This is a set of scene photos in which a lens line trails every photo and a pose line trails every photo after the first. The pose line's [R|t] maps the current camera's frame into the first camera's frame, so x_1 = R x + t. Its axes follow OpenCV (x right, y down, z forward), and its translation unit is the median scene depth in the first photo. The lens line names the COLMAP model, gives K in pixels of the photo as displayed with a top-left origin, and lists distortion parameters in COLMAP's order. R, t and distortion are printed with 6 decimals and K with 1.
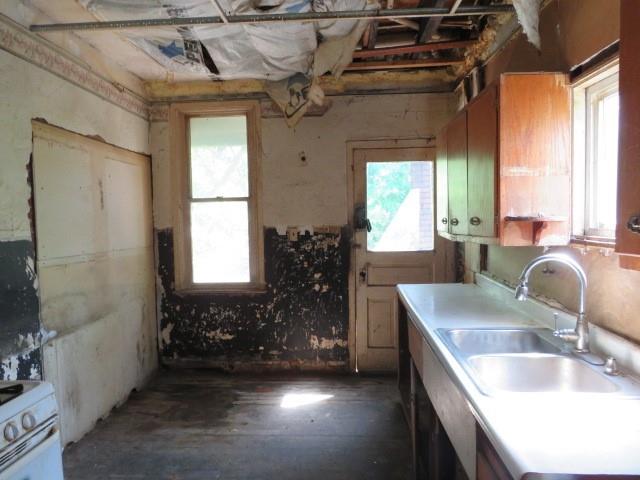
lens RADIAL K [[457.0, 0, 318.9], [0, 457.0, 240.2], [0, 0, 1]] dist [-0.022889, 0.008455]
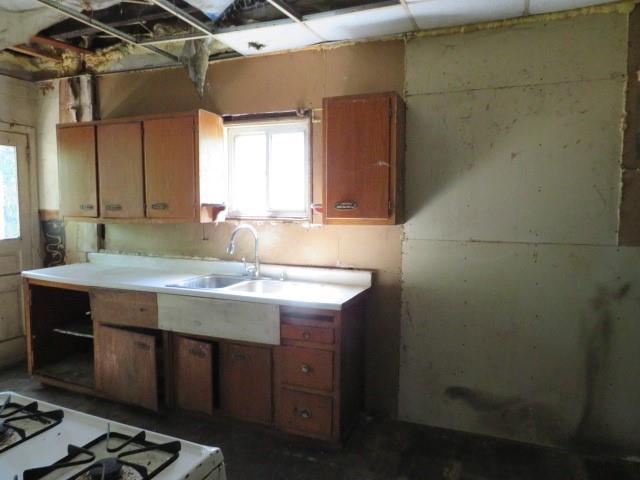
lens RADIAL K [[457.0, 0, 318.1], [0, 457.0, 239.2], [0, 0, 1]] dist [-0.022889, 0.008455]
pose [[0.321868, -0.055908, 0.945132, -0.558526], [0.041400, 0.998131, 0.044944, 0.009749], [-0.945879, 0.024663, 0.323581, 0.081623]]
